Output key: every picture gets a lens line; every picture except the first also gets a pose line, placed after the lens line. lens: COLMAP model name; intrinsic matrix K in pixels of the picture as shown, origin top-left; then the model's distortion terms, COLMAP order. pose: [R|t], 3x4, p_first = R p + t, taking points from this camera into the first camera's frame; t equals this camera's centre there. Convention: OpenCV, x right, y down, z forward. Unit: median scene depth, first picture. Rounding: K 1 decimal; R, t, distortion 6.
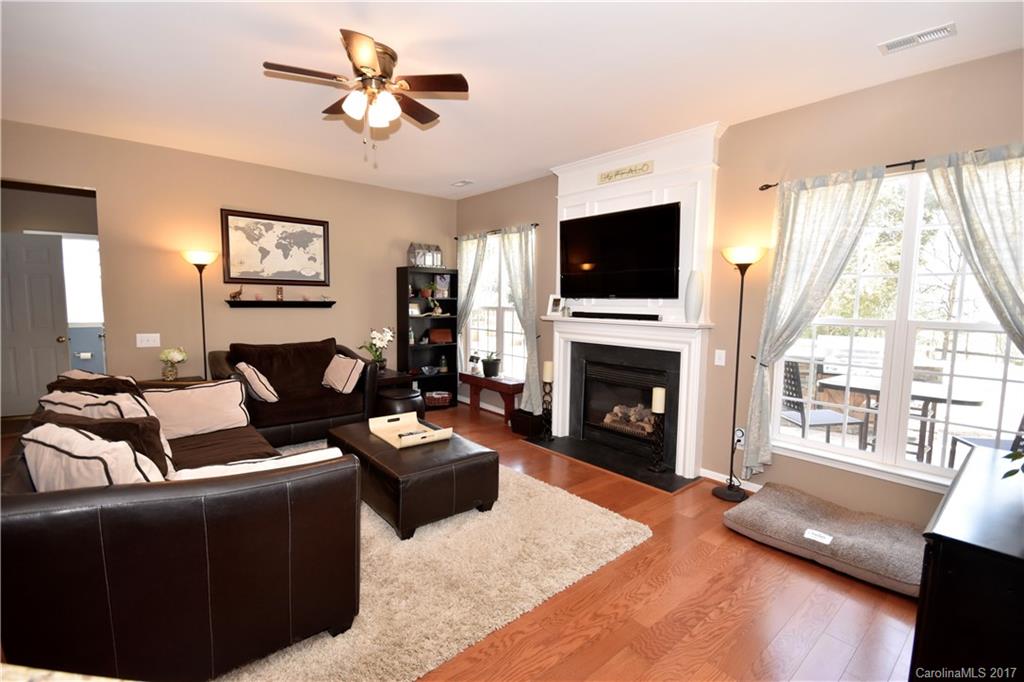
lens RADIAL K [[462.1, 0, 510.8], [0, 462.1, 338.6], [0, 0, 1]] dist [0.000180, -0.001157]
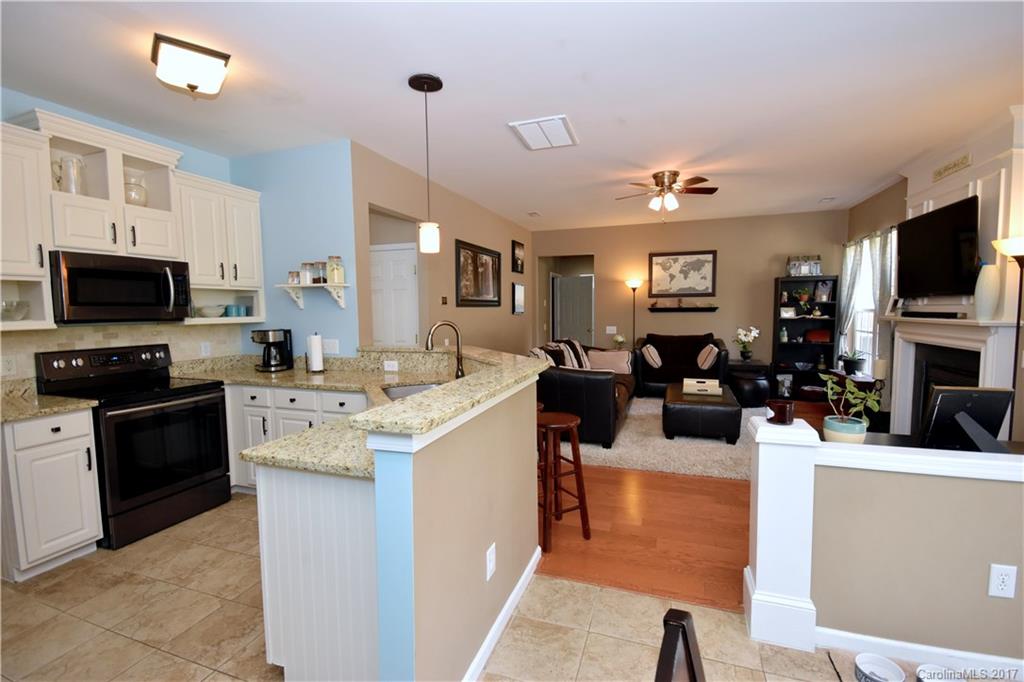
lens RADIAL K [[462.1, 0, 509.2], [0, 462.1, 341.4], [0, 0, 1]] dist [0.000180, -0.001157]
pose [[0.487693, 0.041252, -0.872040, 0.545565], [-0.054828, 0.998358, 0.016565, 0.034674], [0.871292, 0.039733, 0.489154, -0.227521]]
